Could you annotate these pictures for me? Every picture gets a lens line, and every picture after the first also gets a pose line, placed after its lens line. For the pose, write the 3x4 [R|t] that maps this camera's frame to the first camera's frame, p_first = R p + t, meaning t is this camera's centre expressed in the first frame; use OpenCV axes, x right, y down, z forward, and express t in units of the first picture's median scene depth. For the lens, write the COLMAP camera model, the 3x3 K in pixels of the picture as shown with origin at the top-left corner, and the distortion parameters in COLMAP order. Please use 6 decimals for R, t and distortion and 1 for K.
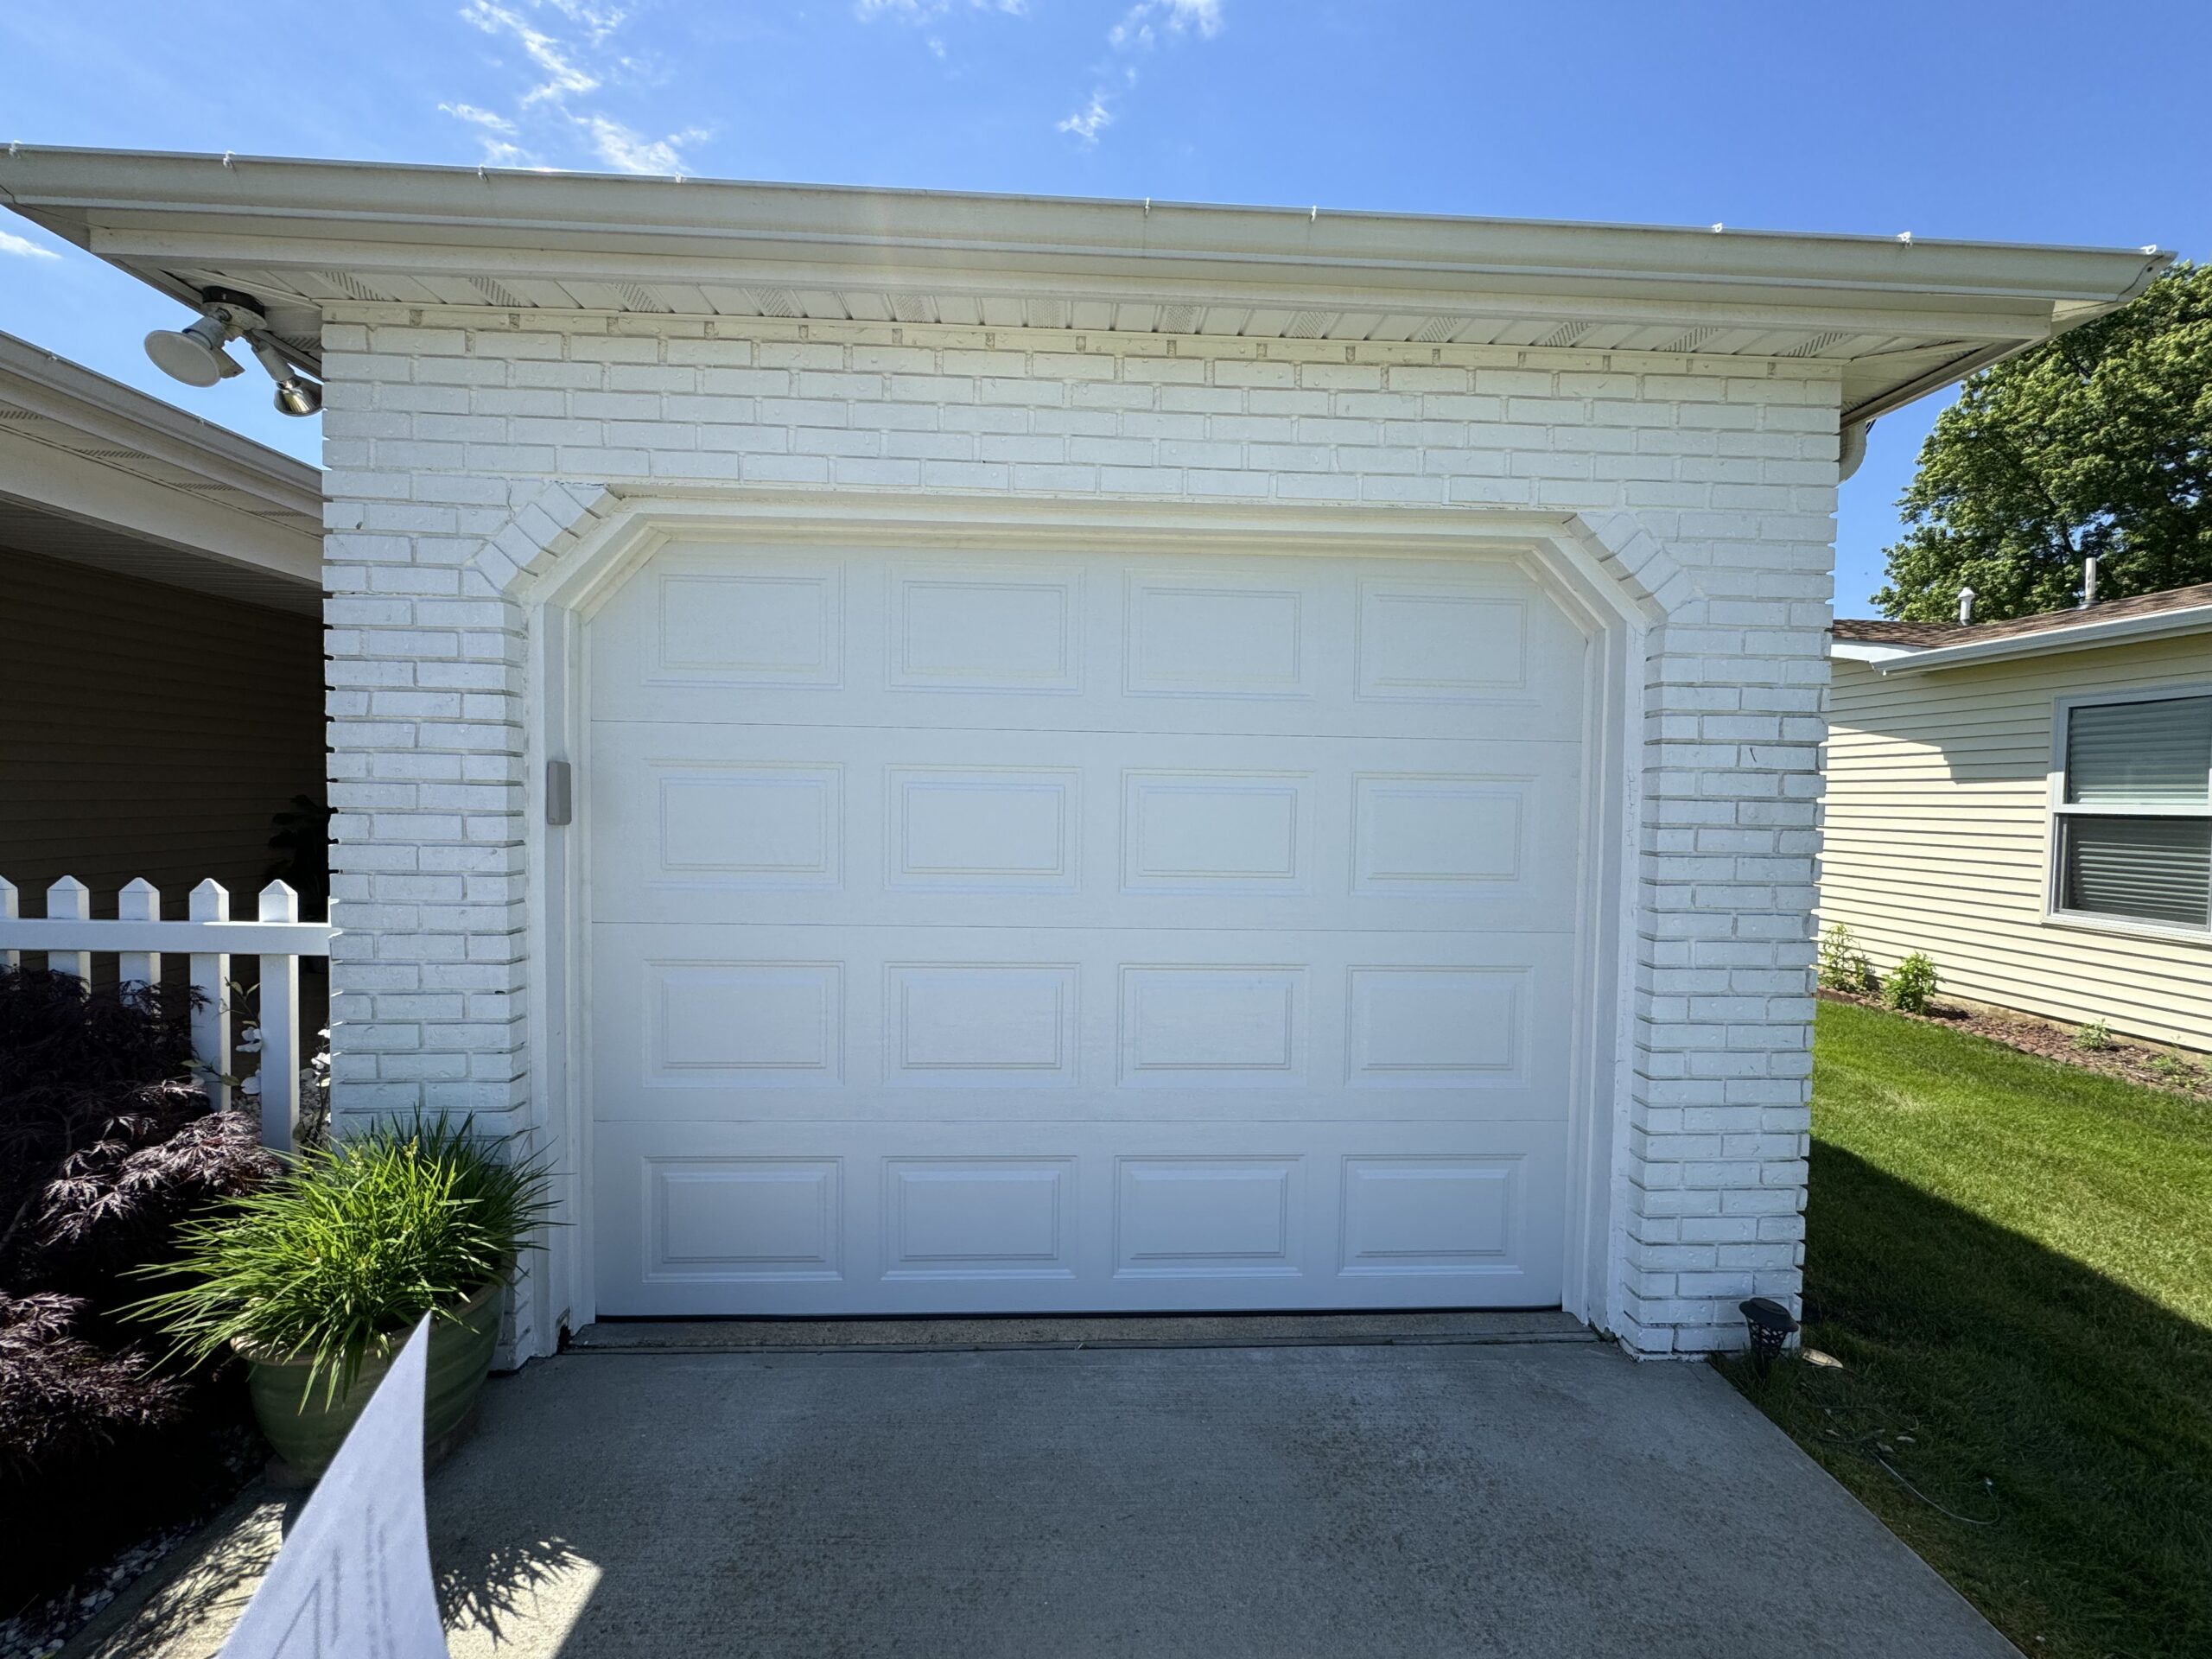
lens RADIAL K [[855.9, 0, 1106.0], [0, 855.9, 829.5], [0, 0, 1]] dist [0.002243, 0.000044]
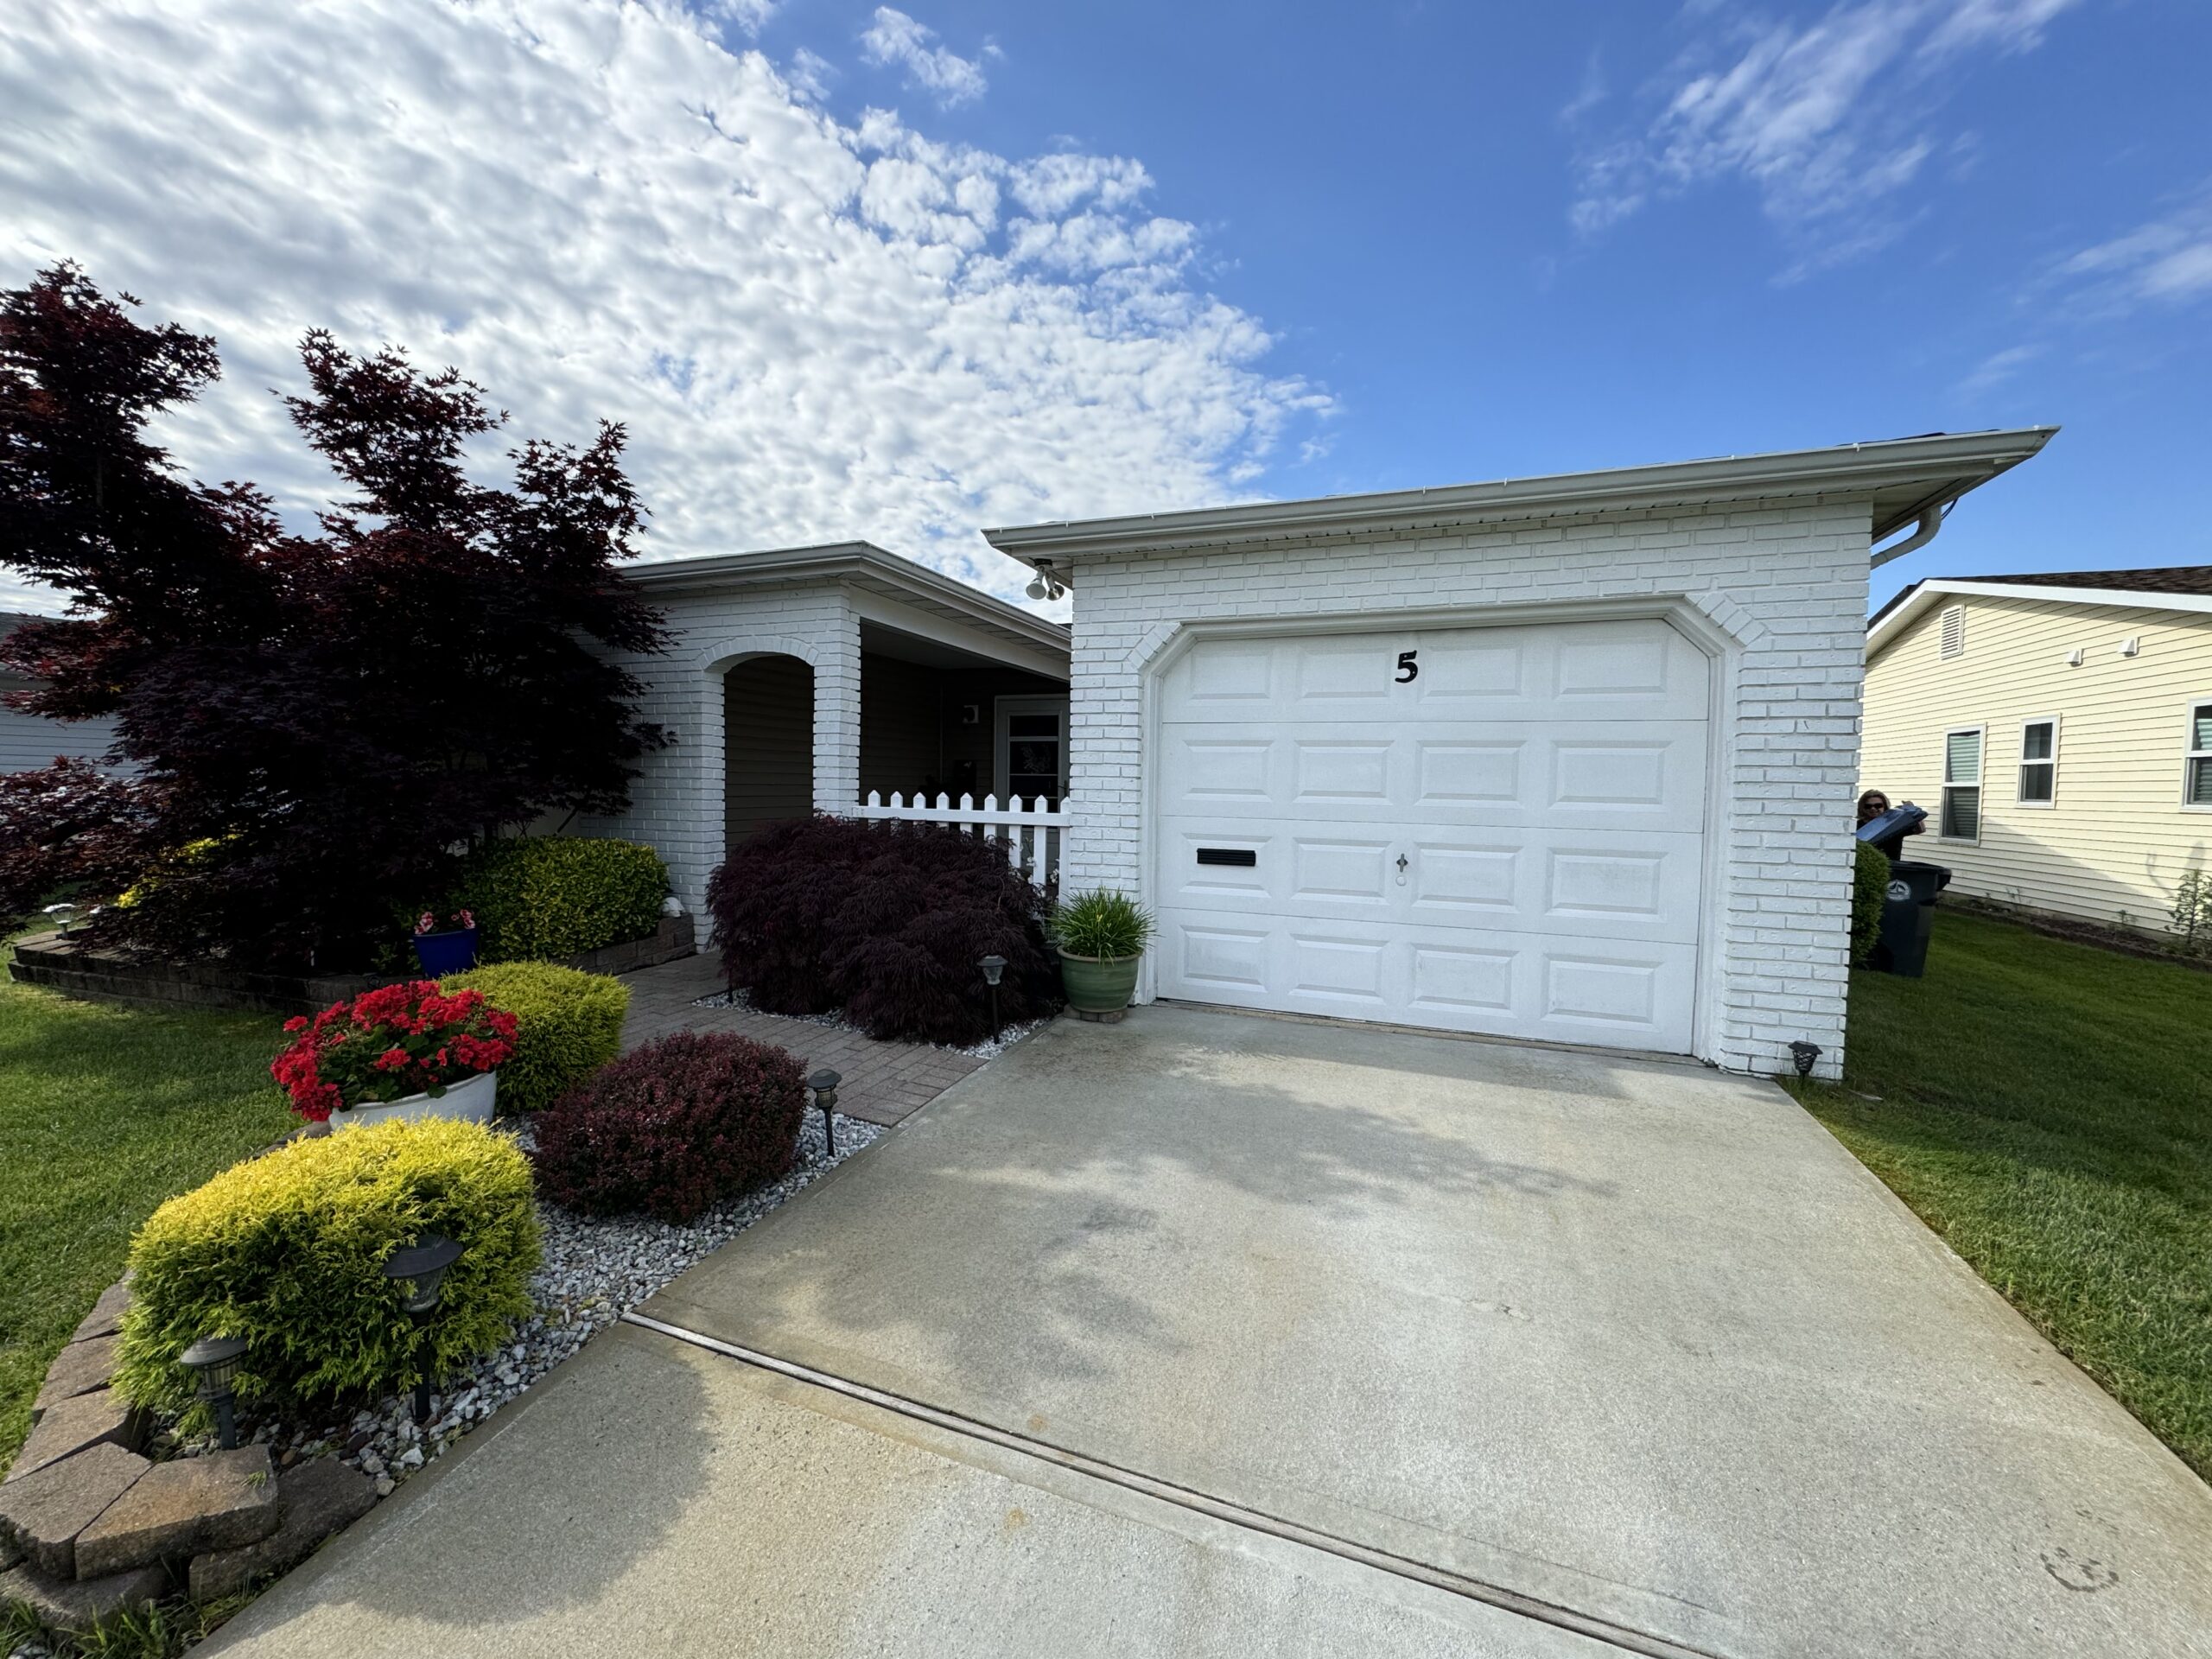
lens RADIAL K [[855.9, 0, 1106.0], [0, 855.9, 829.5], [0, 0, 1]] dist [0.002243, 0.000044]
pose [[0.915587, 0.021164, -0.401562, 0.163477], [-0.013964, 0.999685, 0.020848, 0.107651], [0.401876, -0.013481, 0.915595, -1.143338]]
